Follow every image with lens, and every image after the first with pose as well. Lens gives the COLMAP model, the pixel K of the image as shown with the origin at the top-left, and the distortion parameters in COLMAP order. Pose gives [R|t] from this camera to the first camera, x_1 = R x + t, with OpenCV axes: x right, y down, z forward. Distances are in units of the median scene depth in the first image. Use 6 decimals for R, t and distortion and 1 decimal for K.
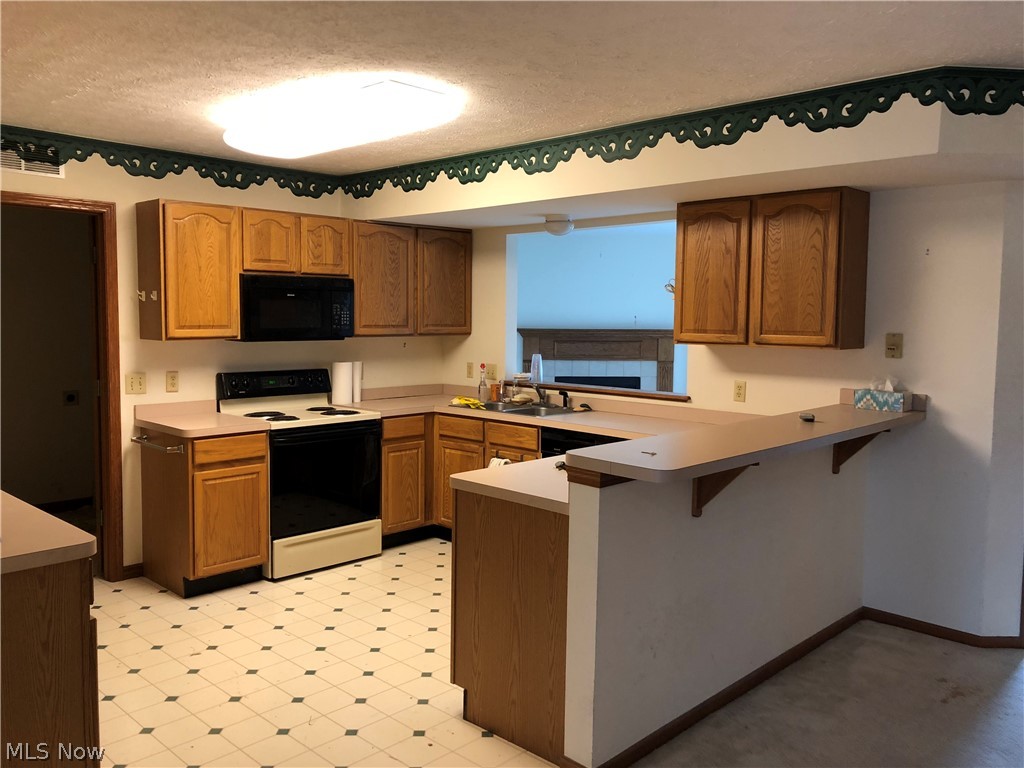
lens RADIAL K [[829.3, 0, 503.8], [0, 829.3, 381.3], [0, 0, 1]] dist [0.028786, -0.026958]
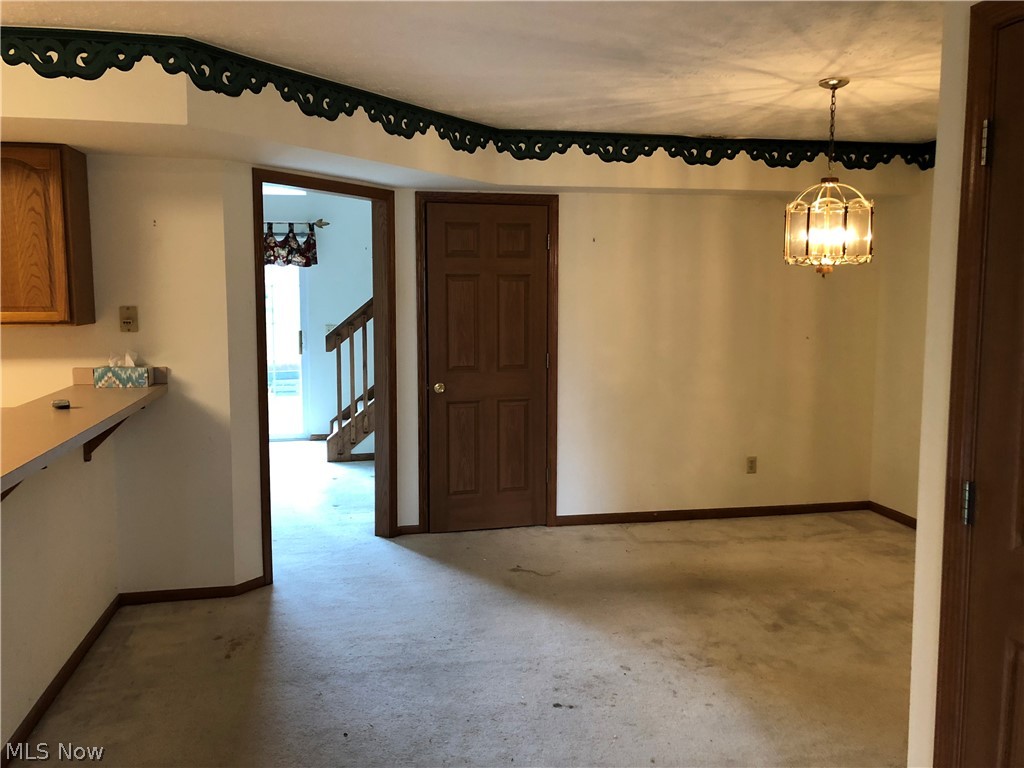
lens RADIAL K [[829.3, 0, 510.7], [0, 829.3, 376.5], [0, 0, 1]] dist [0.028786, -0.026958]
pose [[0.552980, -0.099207, 0.827267, -0.092122], [0.074541, 0.994795, 0.069471, -0.010866], [-0.829854, 0.023249, 0.557497, 0.098867]]
